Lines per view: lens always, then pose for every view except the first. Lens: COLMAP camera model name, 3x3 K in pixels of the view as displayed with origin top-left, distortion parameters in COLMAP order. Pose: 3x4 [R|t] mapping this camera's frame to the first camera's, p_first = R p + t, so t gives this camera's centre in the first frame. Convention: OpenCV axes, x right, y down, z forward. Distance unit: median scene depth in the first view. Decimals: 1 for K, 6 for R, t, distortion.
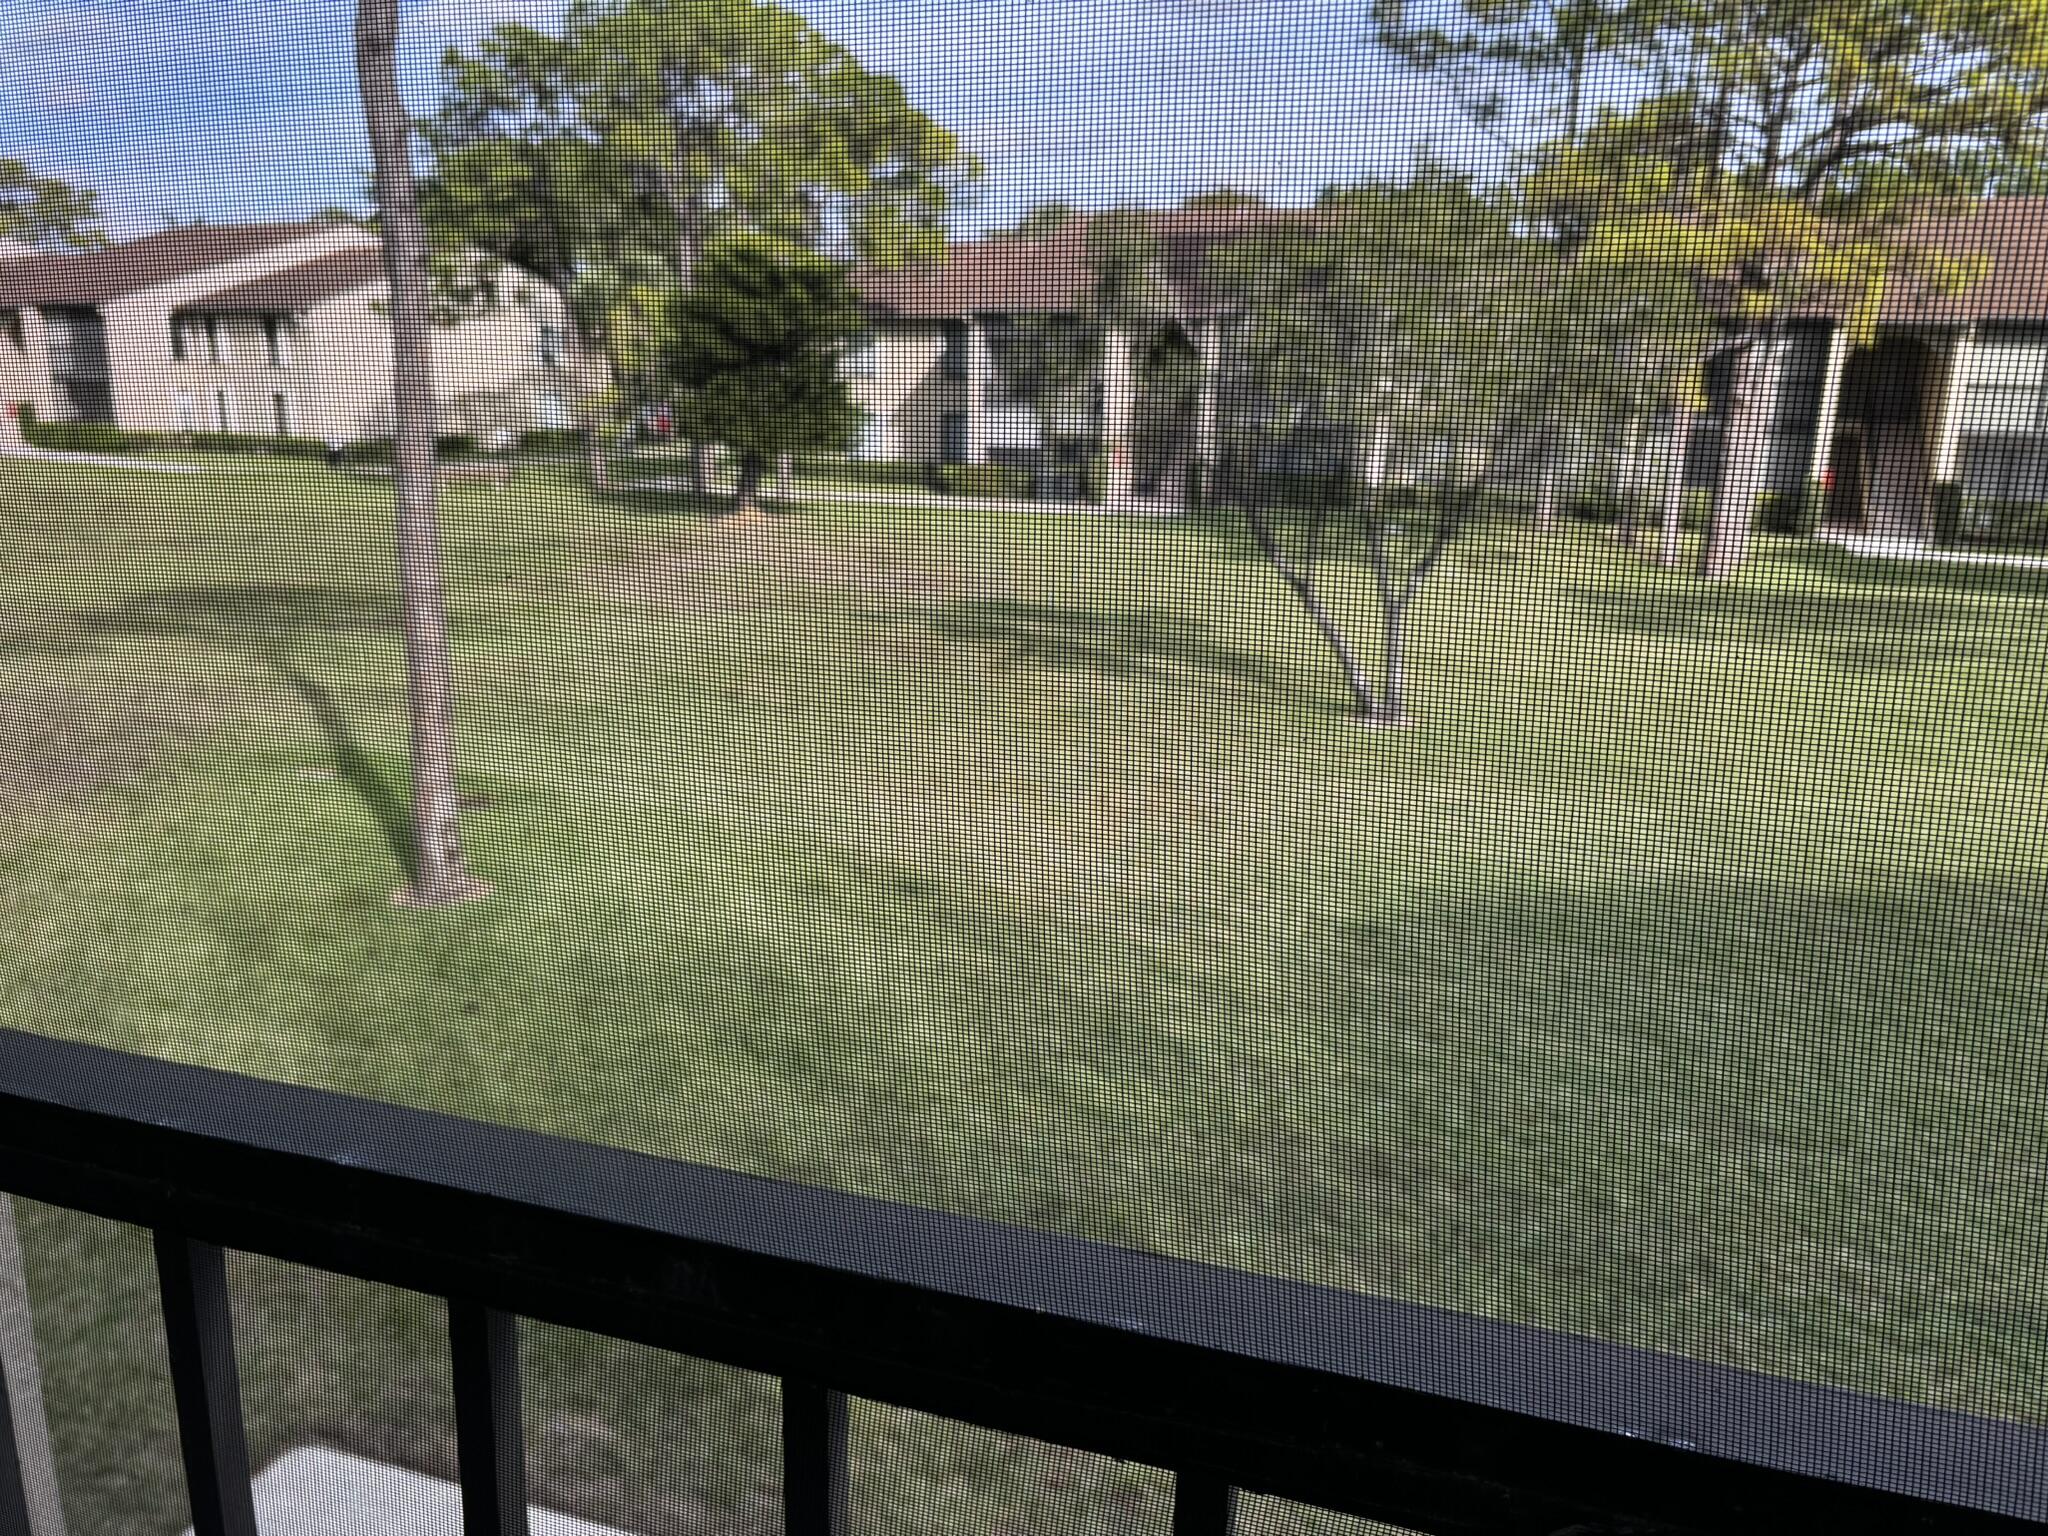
lens RADIAL K [[1561.4, 0, 1024.0], [0, 1561.4, 768.0], [0, 0, 1]] dist [0.046855, -0.004650]
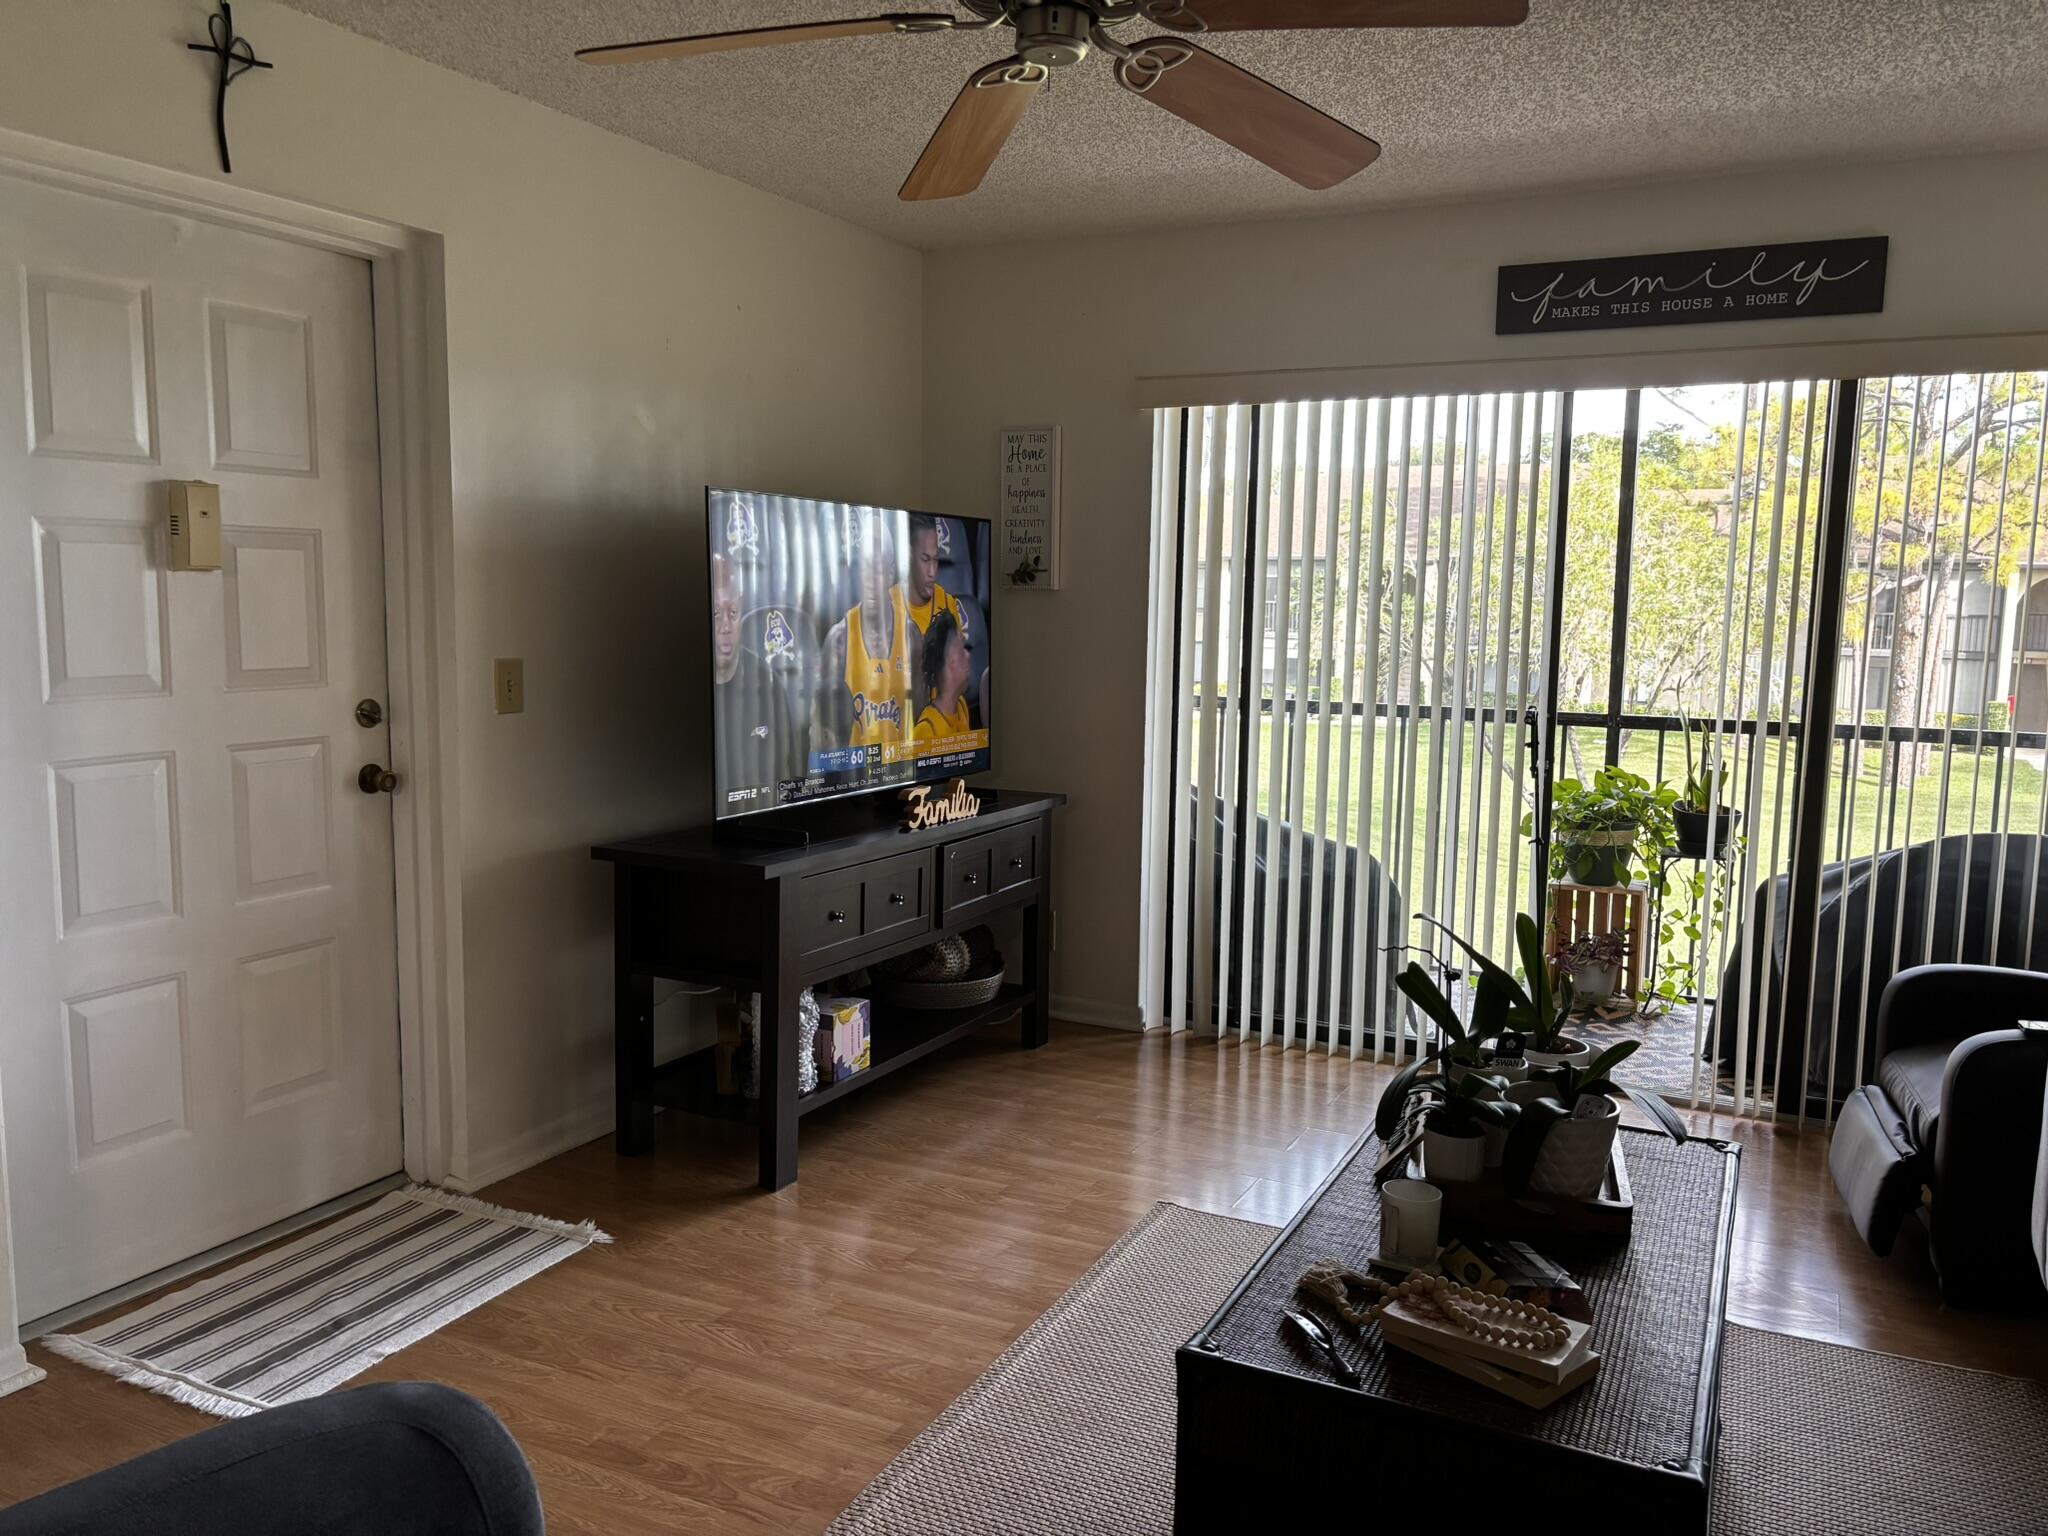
lens RADIAL K [[1561.4, 0, 1024.0], [0, 1561.4, 768.0], [0, 0, 1]] dist [0.046855, -0.004650]
pose [[0.991207, 0.013338, -0.131645, -0.025269], [-0.031791, 0.989769, -0.139090, 0.038379], [0.128443, 0.142052, 0.981490, -0.167850]]
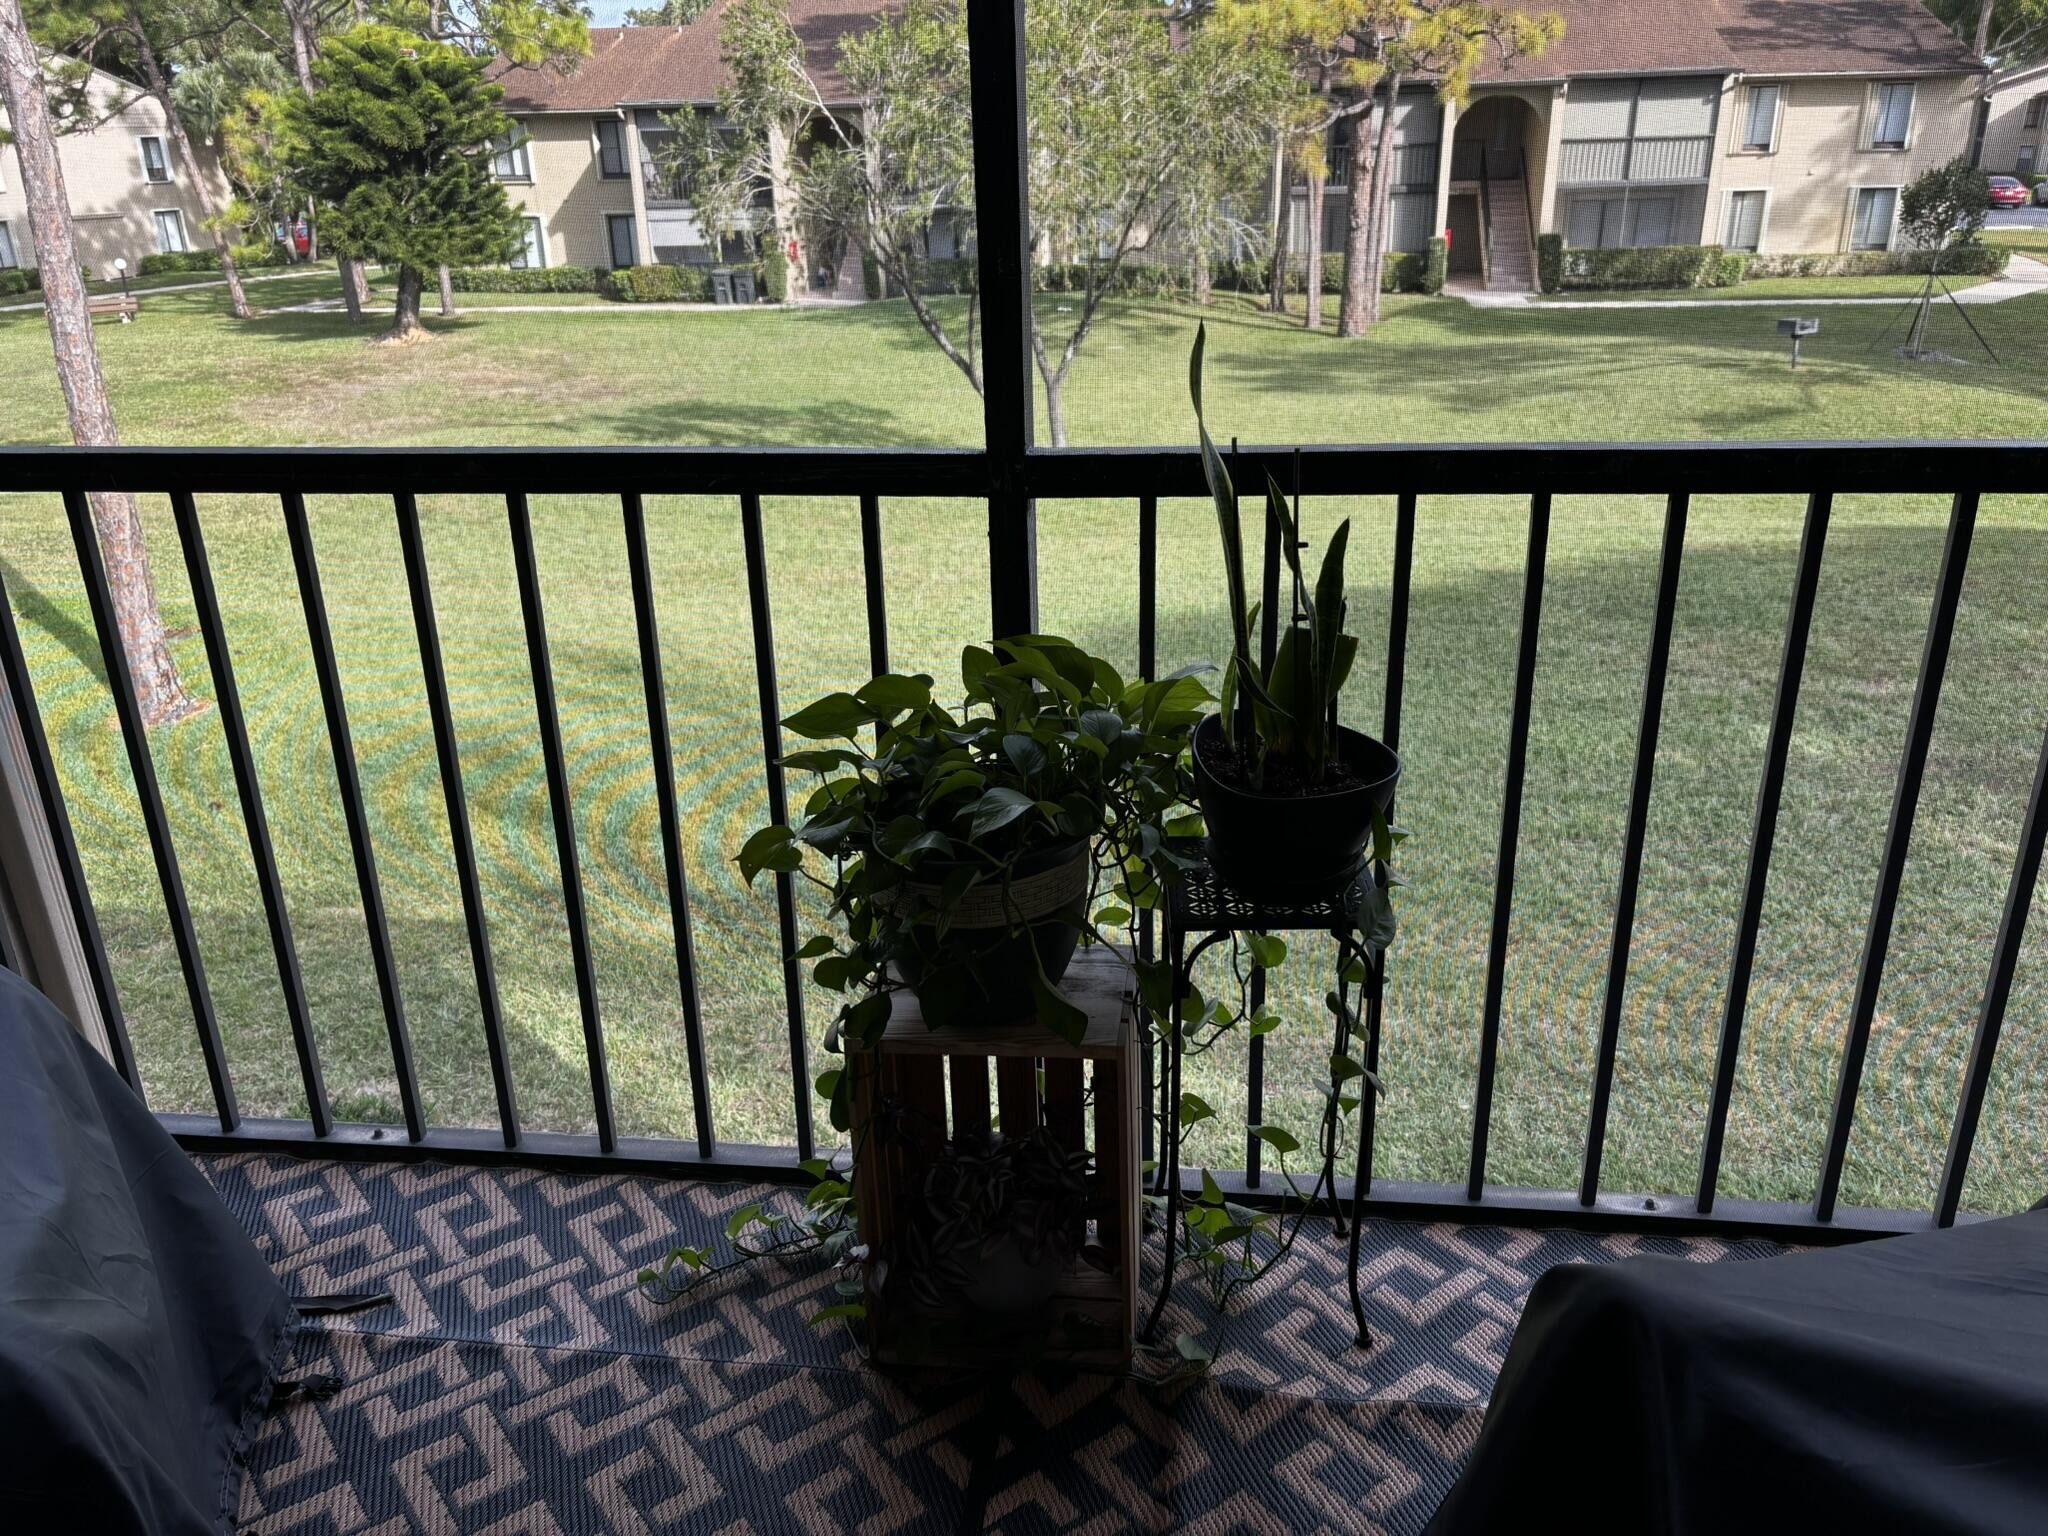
lens RADIAL K [[1561.4, 0, 1024.0], [0, 1561.4, 768.0], [0, 0, 1]] dist [0.046855, -0.004650]
pose [[0.980350, -0.112141, 0.162294, 0.005587], [0.091569, 0.987390, 0.129133, 0.011351], [-0.174728, -0.111734, 0.978256, -0.049988]]
